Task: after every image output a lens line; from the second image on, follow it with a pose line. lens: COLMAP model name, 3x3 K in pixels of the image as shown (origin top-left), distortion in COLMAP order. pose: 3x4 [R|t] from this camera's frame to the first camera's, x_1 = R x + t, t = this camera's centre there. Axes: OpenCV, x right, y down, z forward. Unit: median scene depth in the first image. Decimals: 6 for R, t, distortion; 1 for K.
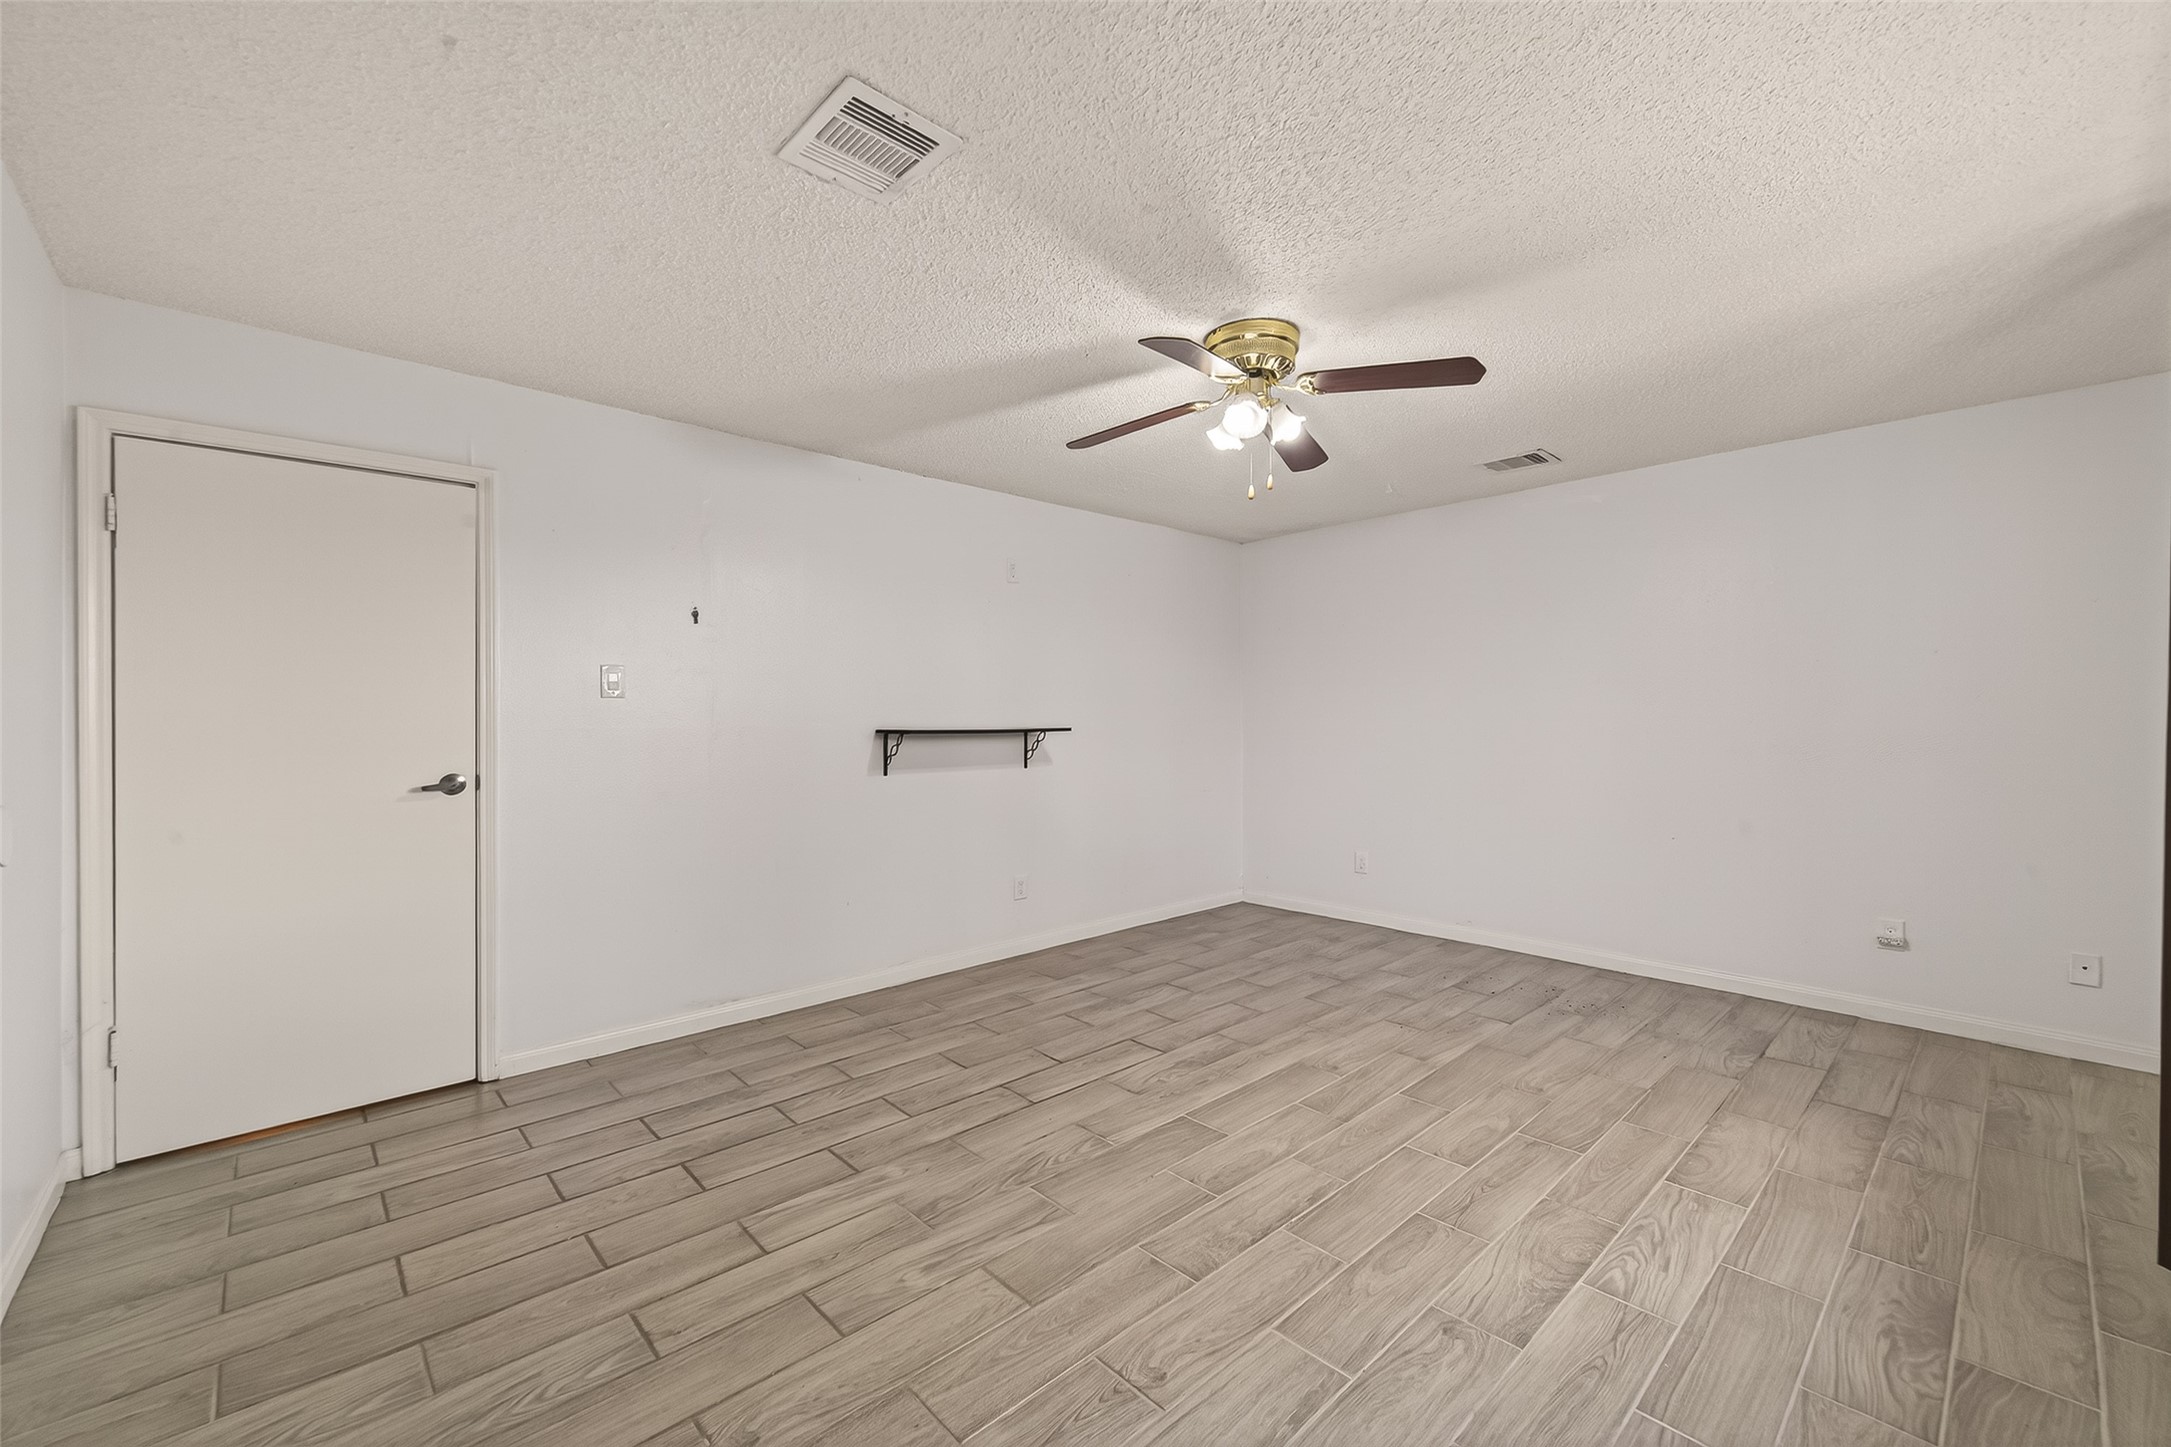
lens RADIAL K [[855.8, 0, 1085.5], [0, 855.8, 723.5], [0, 0, 1]] dist [0.012603, -0.000045]
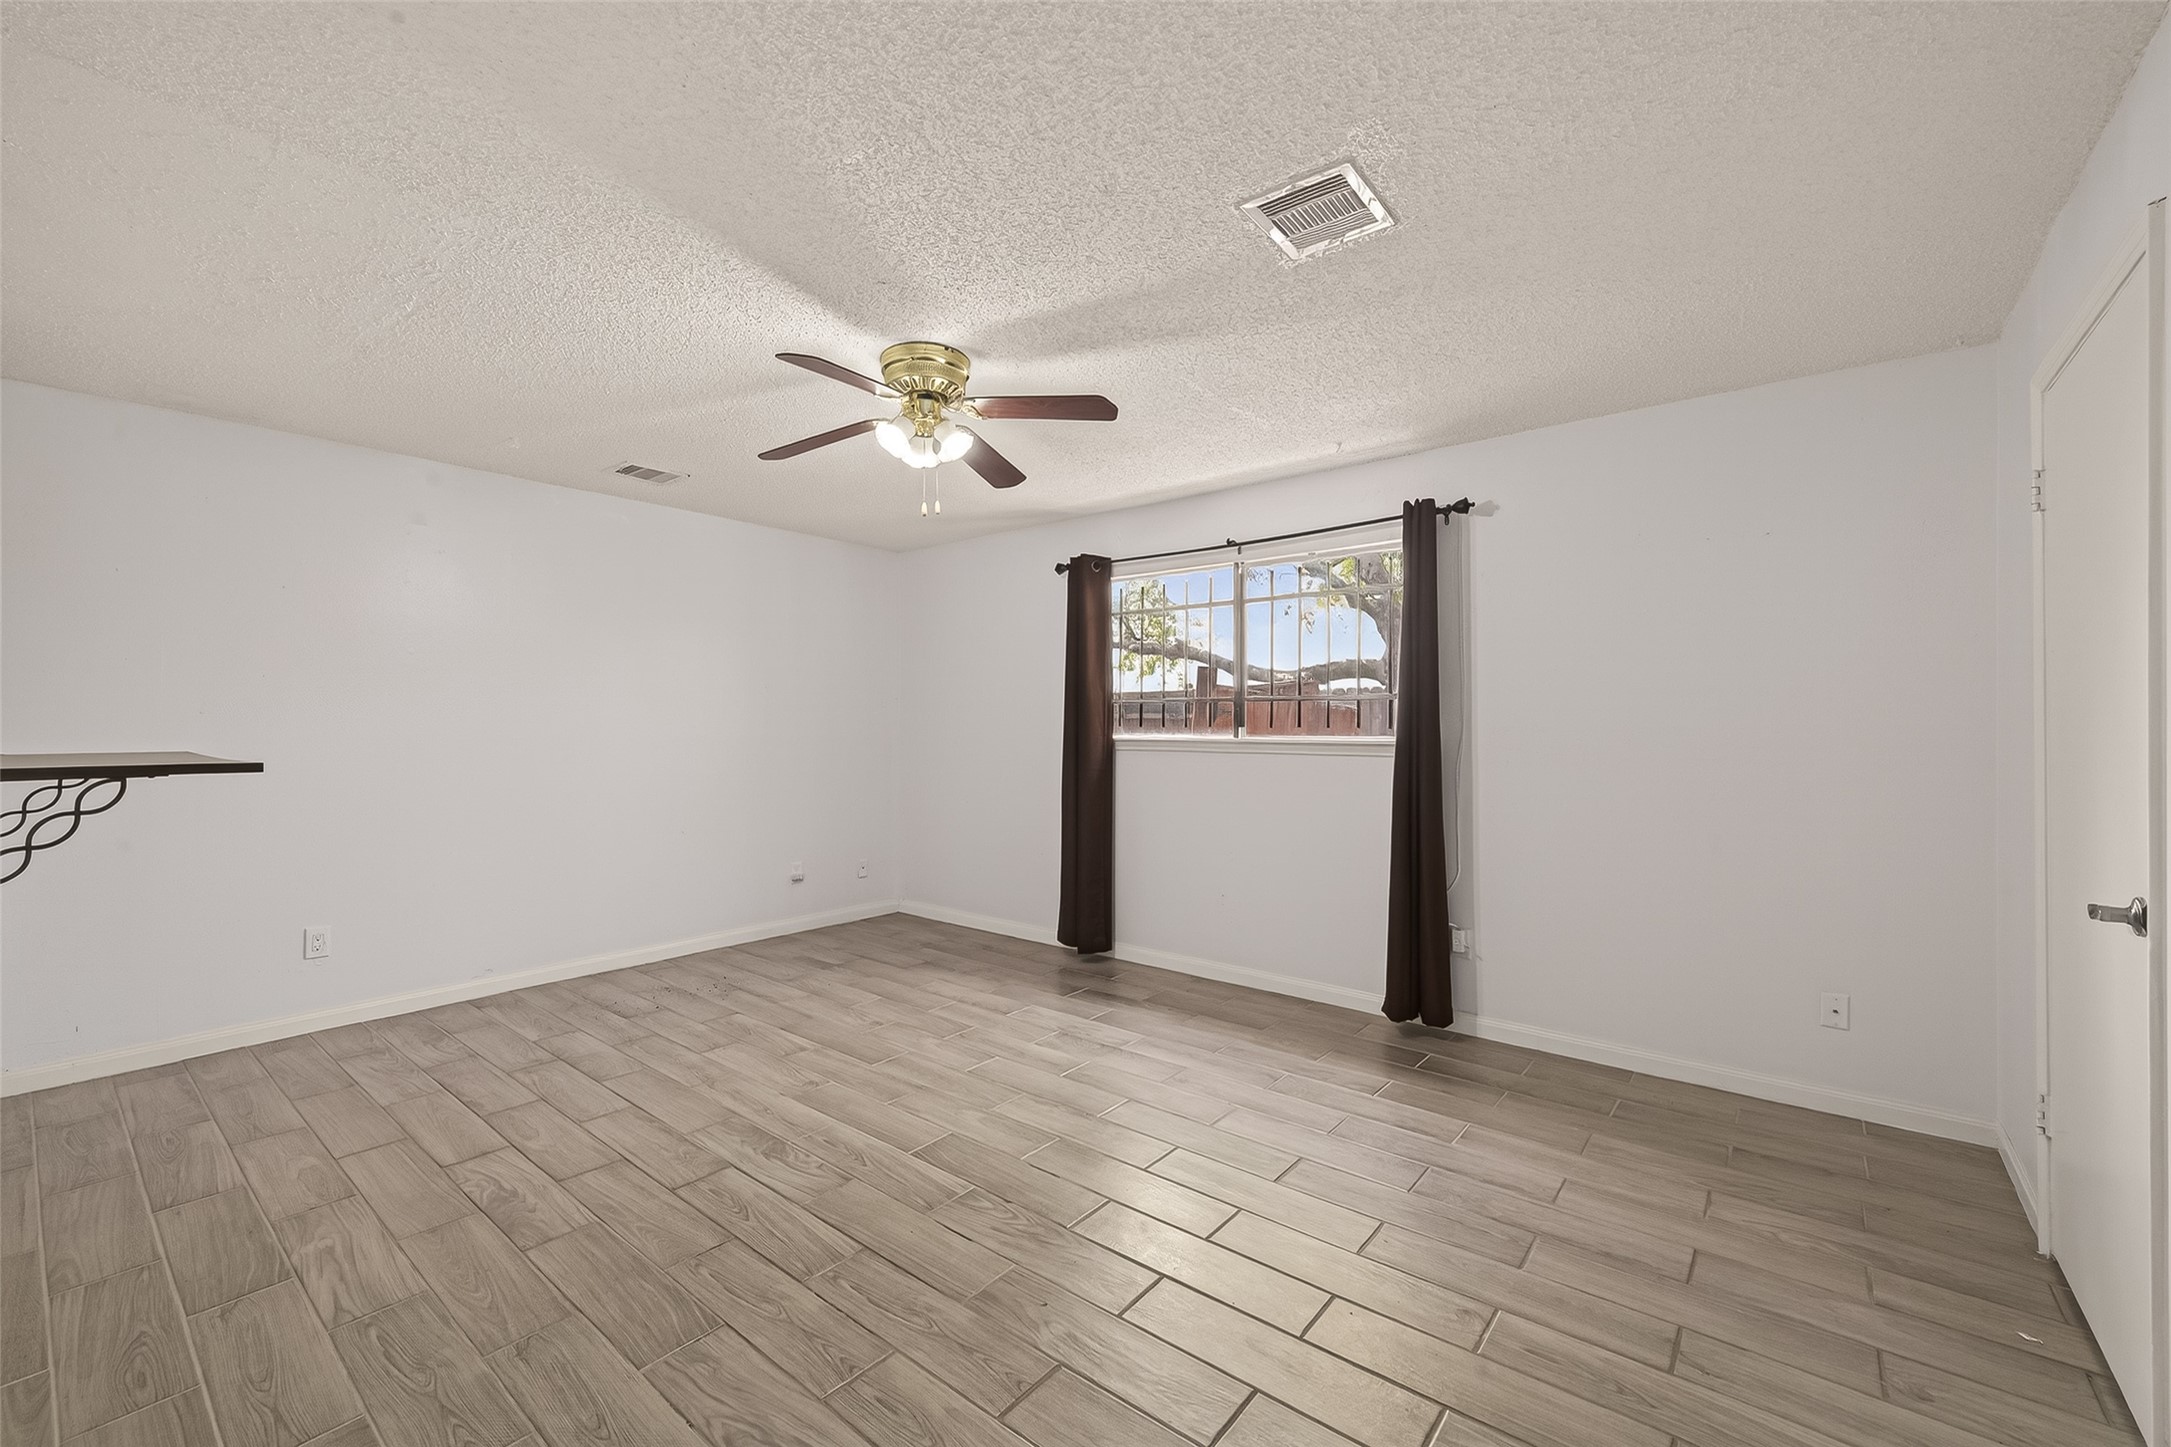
lens RADIAL K [[914.1, 0, 1055.1], [0, 914.1, 732.1], [0, 0, 1]] dist [0.000493, -0.000103]
pose [[-0.128550, -0.001760, 0.991701, -0.822297], [0.007414, 0.999969, 0.002736, -0.004002], [-0.991675, 0.007704, -0.128533, 0.888960]]
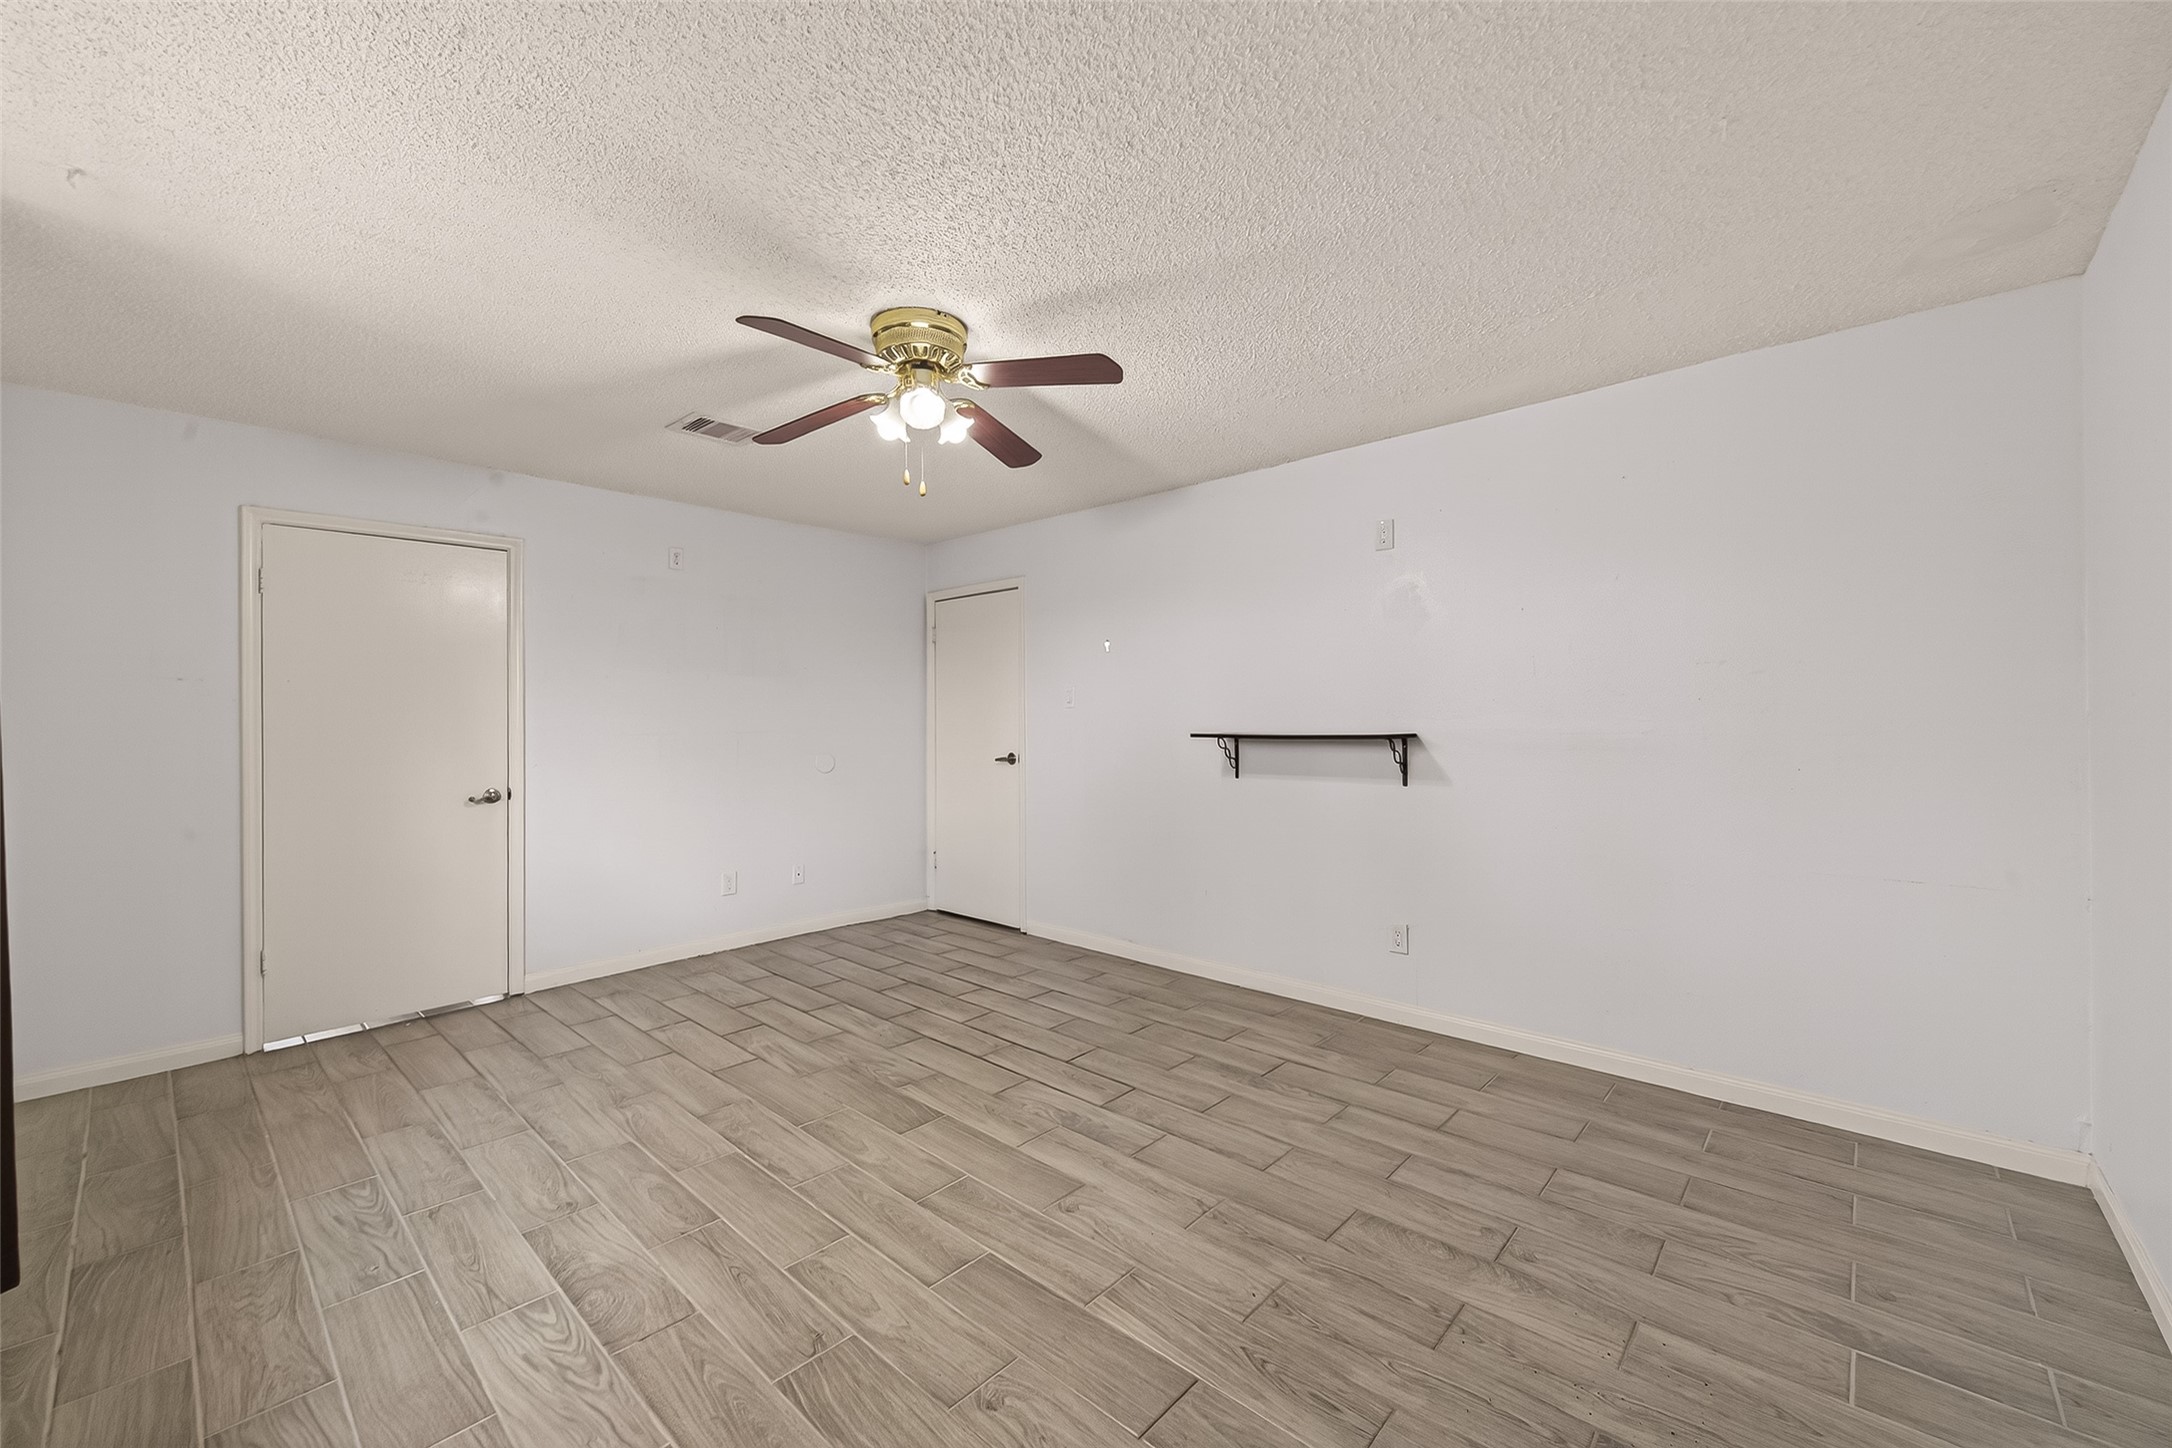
lens RADIAL K [[874.4, 0, 1086.0], [0, 874.4, 724.0], [0, 0, 1]] dist [0.003159, -0.000133]
pose [[0.083517, 0.006880, -0.996483, 1.063200], [-0.003372, 0.999972, 0.006622, -0.012451], [0.996501, 0.002807, 0.083538, 0.991002]]
